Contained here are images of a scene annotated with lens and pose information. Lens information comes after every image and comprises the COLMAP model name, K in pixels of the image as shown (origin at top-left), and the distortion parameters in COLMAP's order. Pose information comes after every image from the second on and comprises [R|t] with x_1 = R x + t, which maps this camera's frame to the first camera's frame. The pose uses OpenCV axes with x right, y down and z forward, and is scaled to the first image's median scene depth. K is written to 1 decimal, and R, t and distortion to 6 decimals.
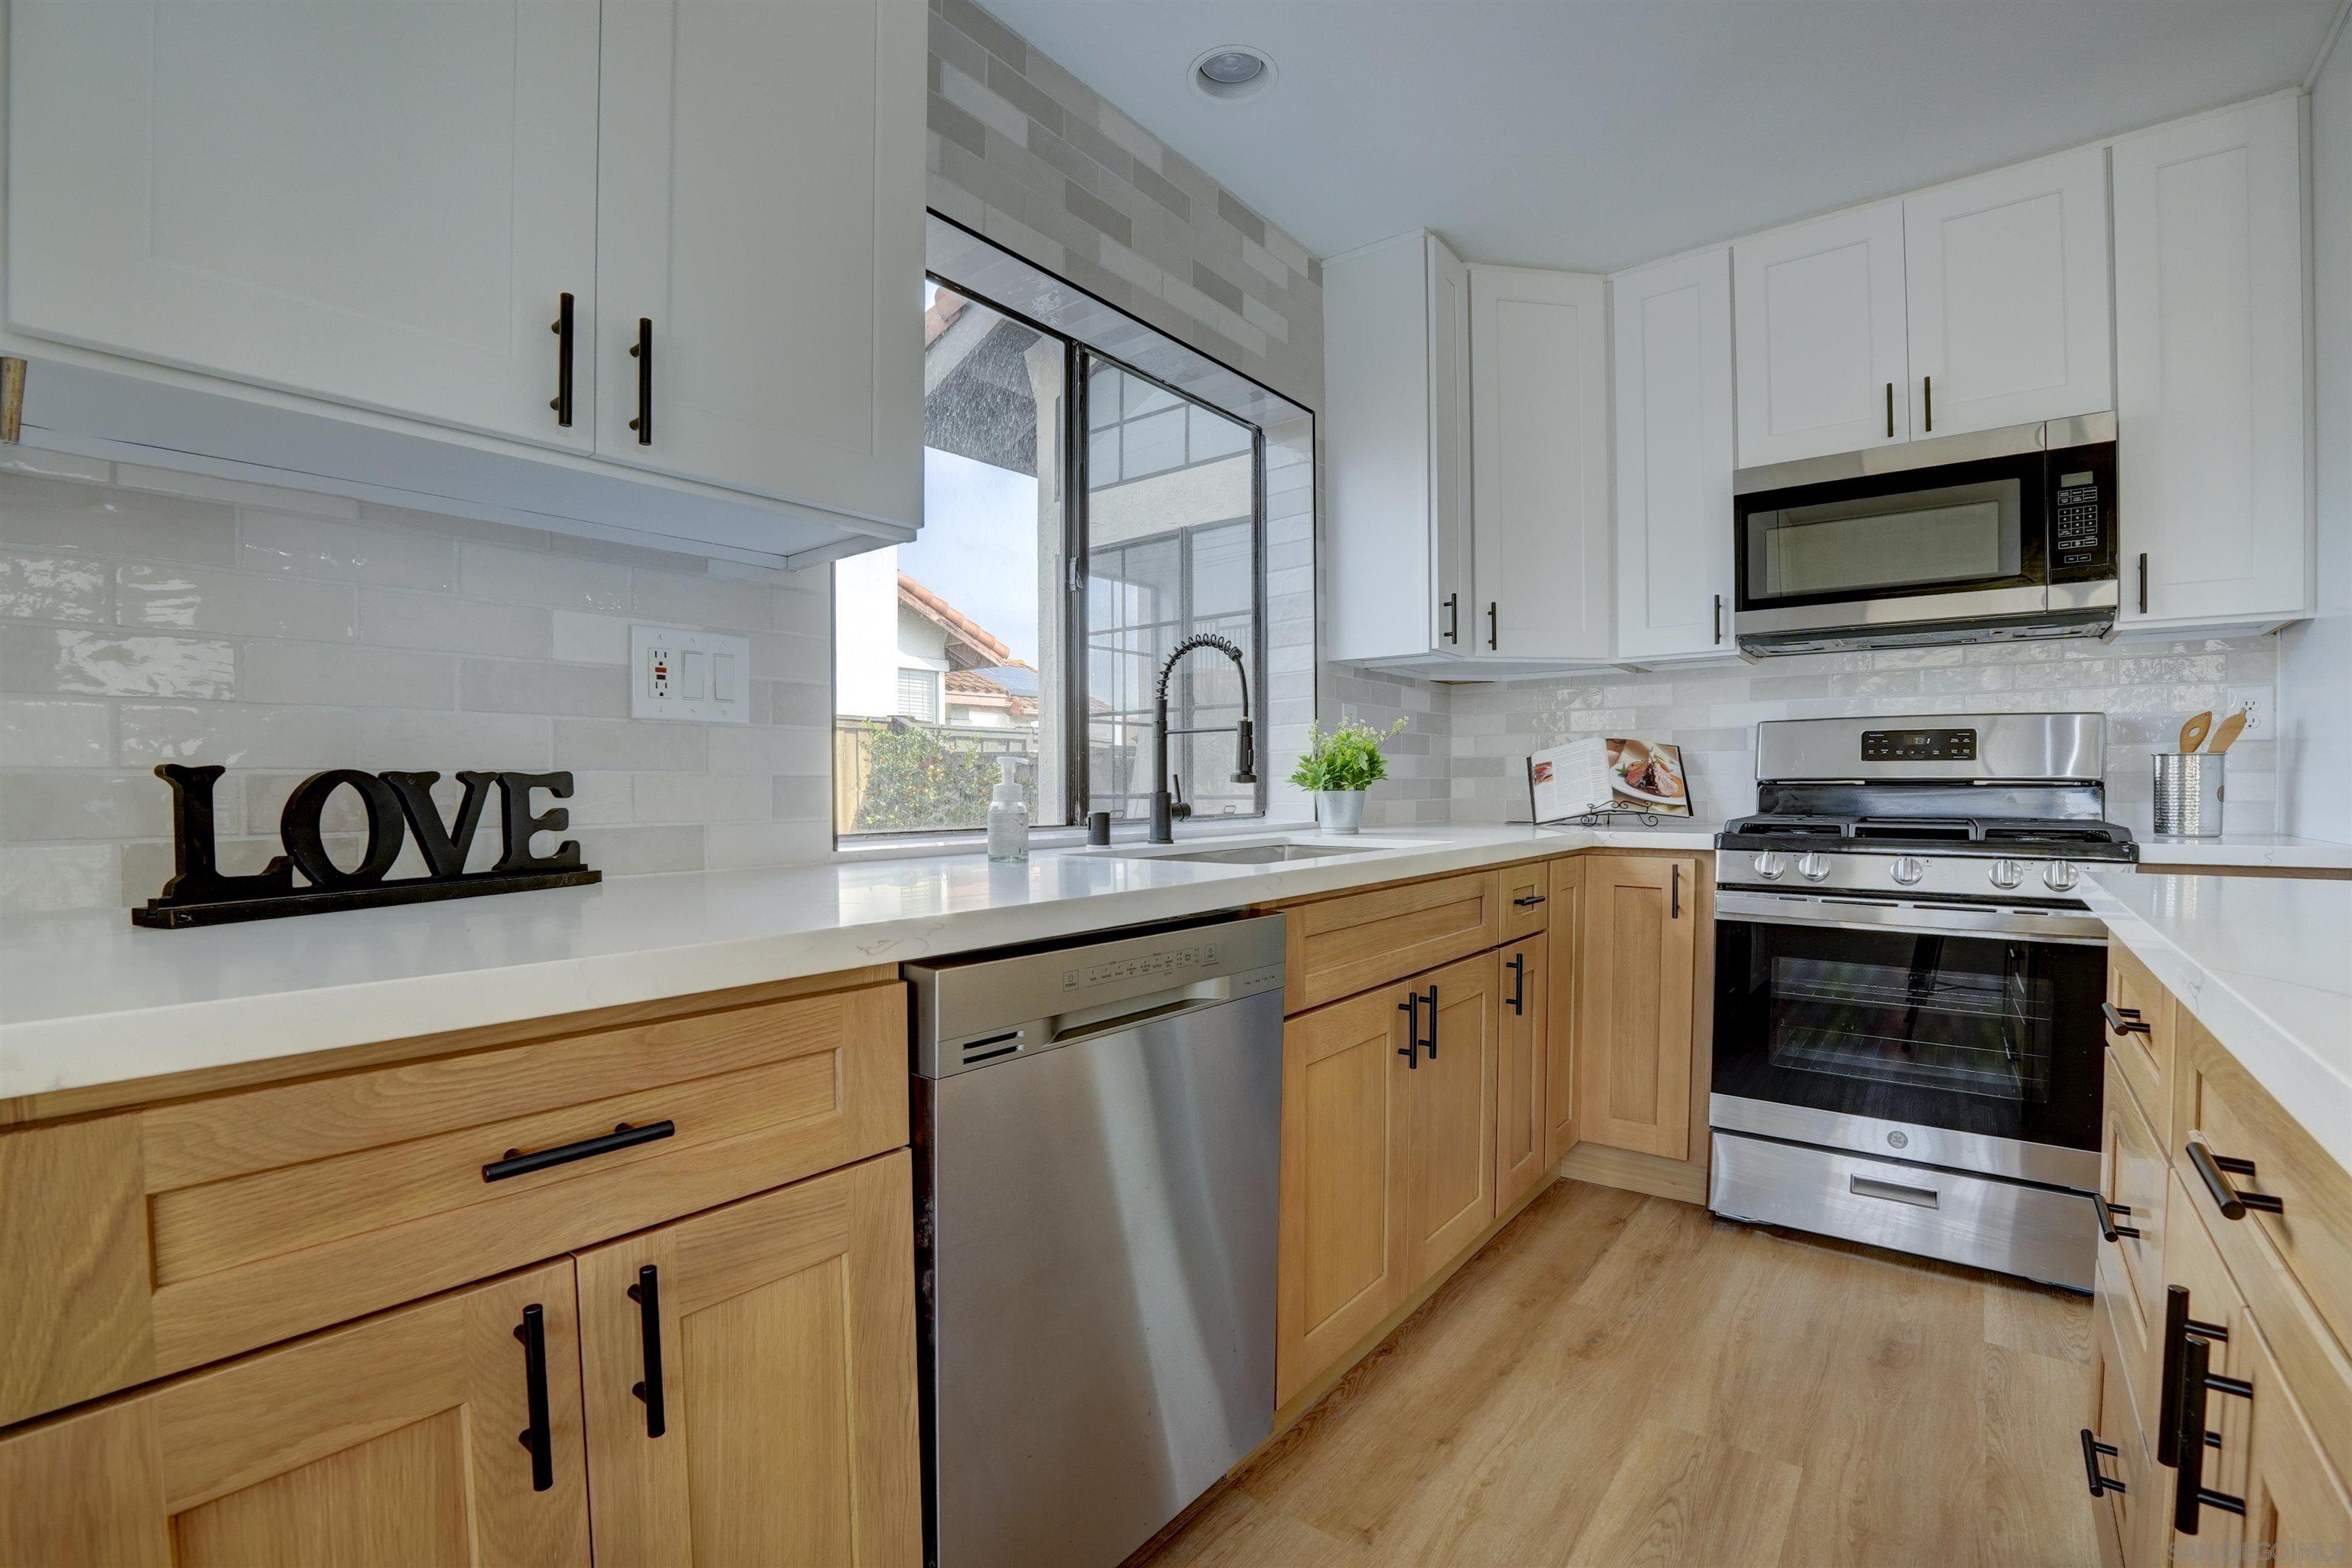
lens RADIAL K [[1011.7, 0, 1160.9], [0, 1011.7, 797.1], [0, 0, 1]] dist [-0.070410, 0.014675]
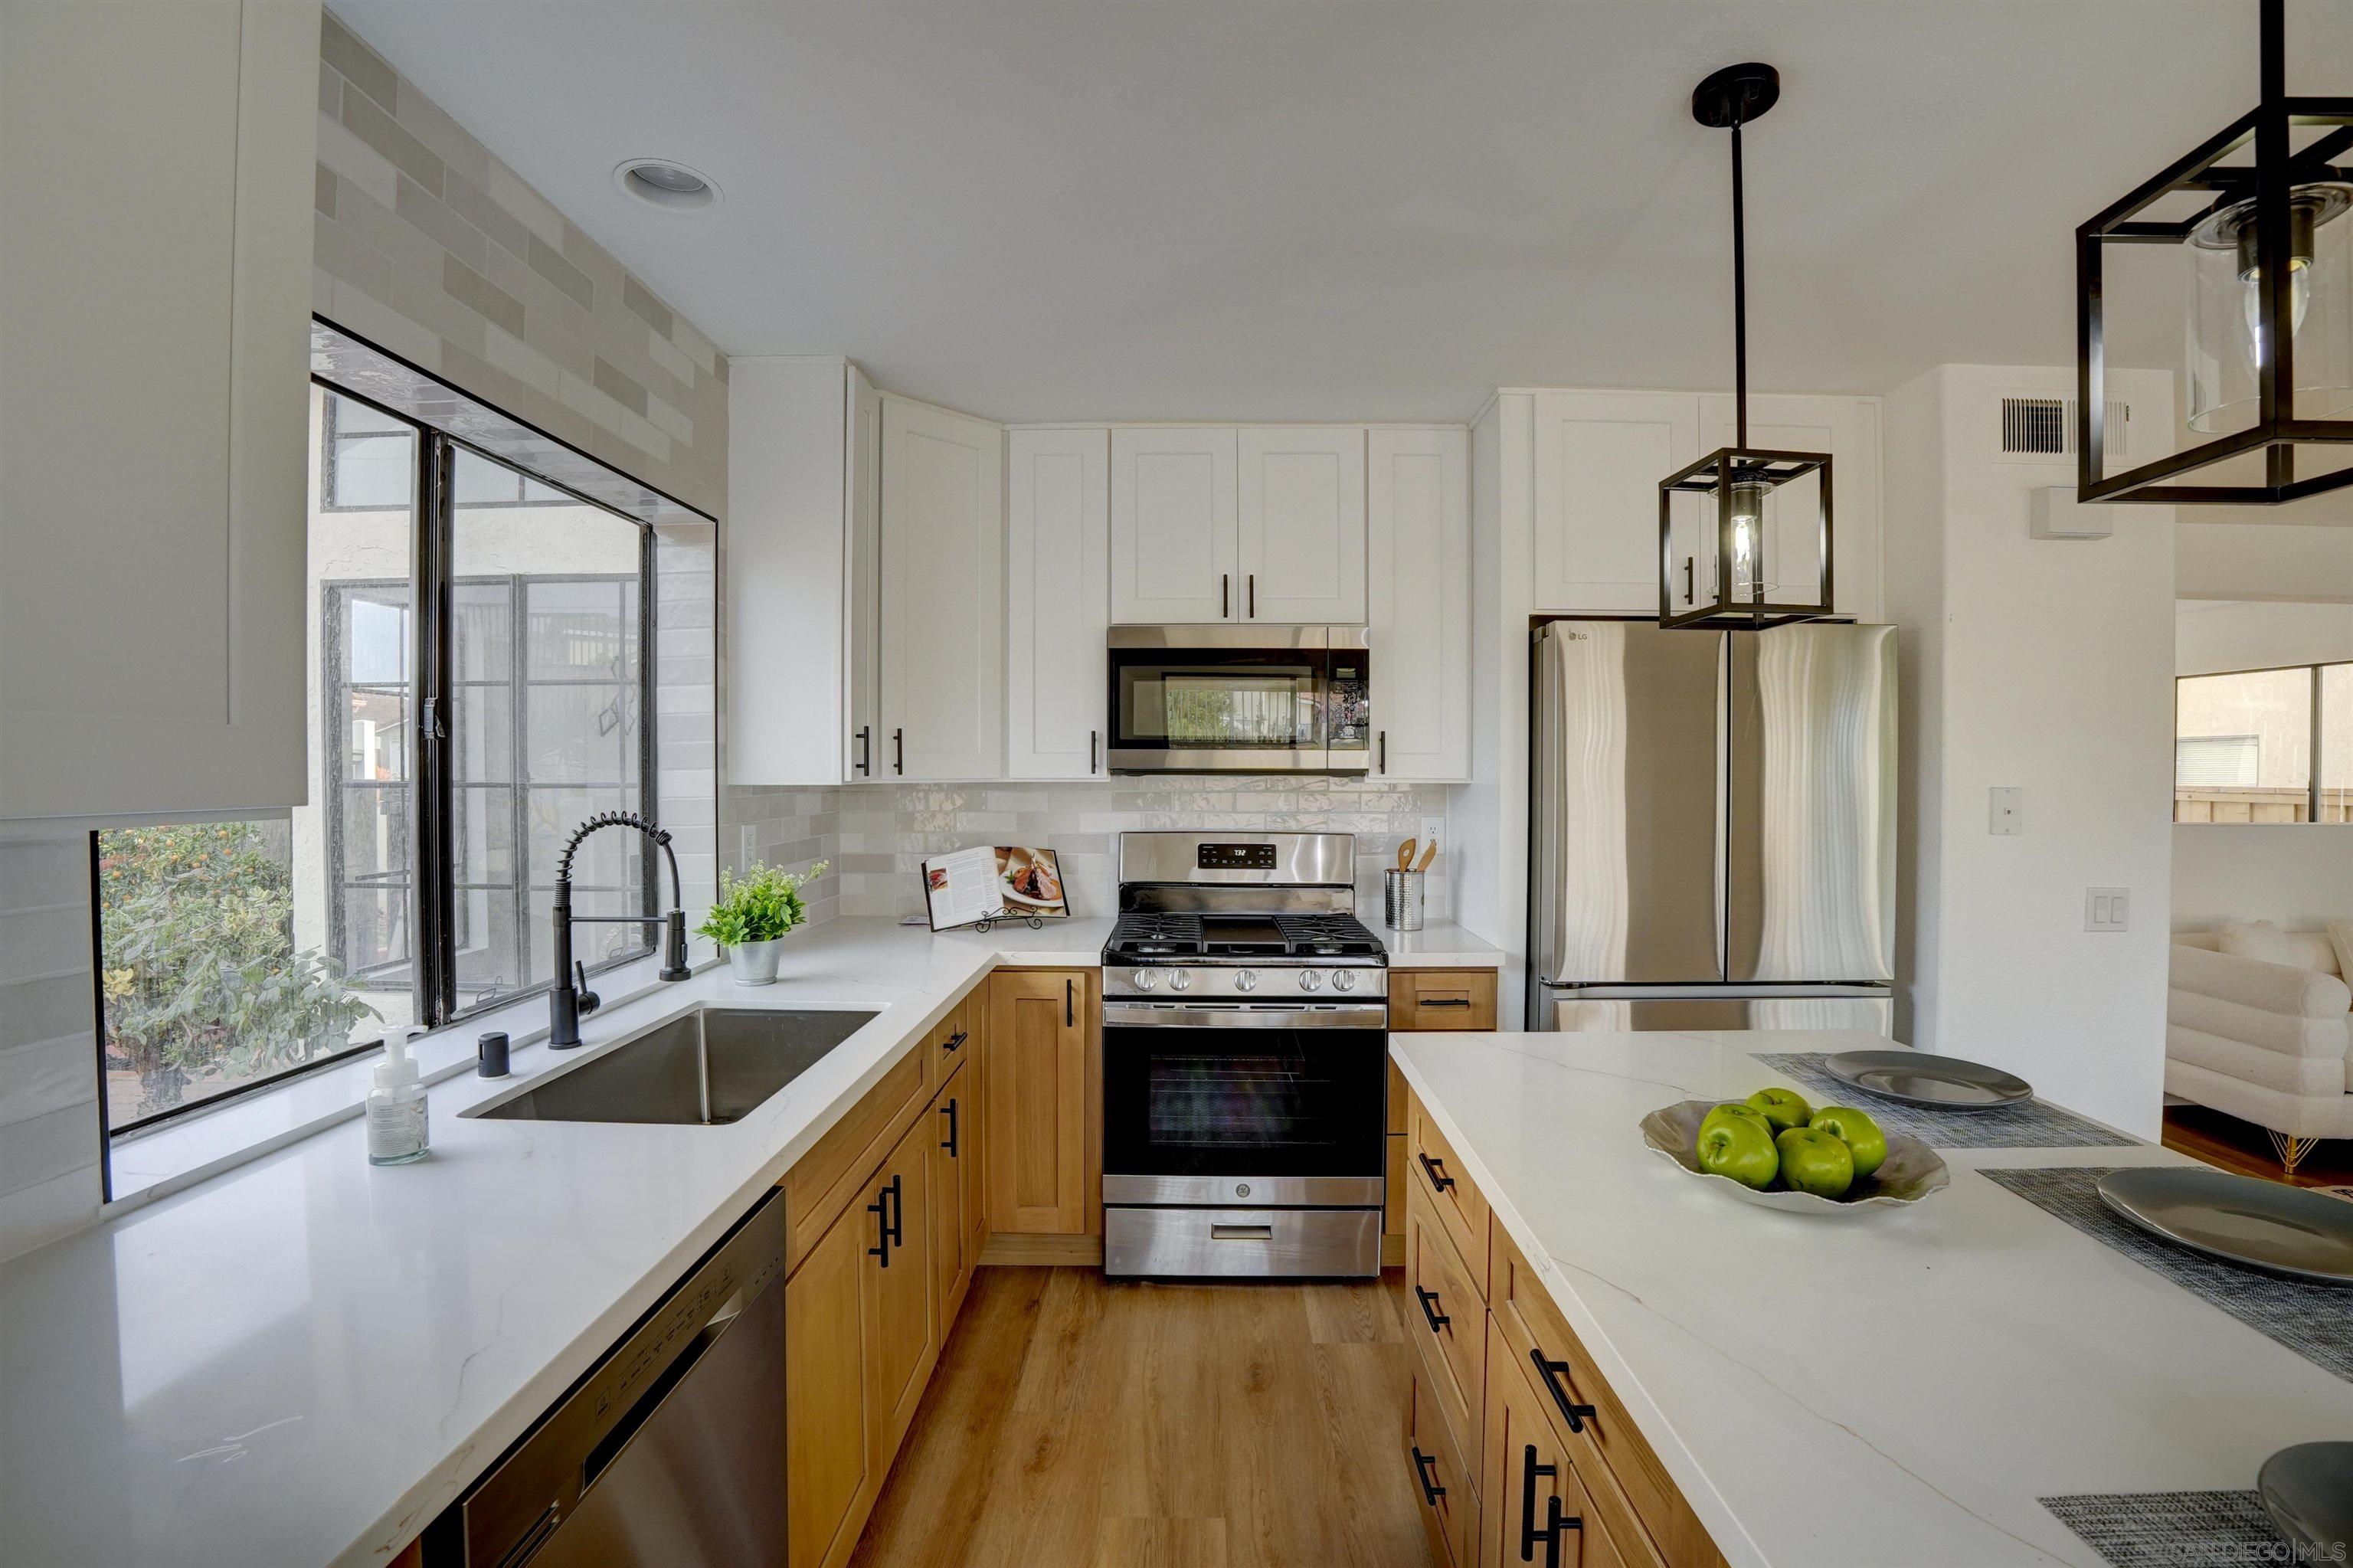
lens RADIAL K [[1012.2, 0, 1161.4], [0, 1012.2, 797.1], [0, 0, 1]] dist [-0.070410, 0.014675]
pose [[0.796859, -0.013758, 0.604008, -0.086033], [0.014591, 0.999887, 0.003526, -0.141162], [-0.603989, 0.006003, 0.796970, 0.025950]]
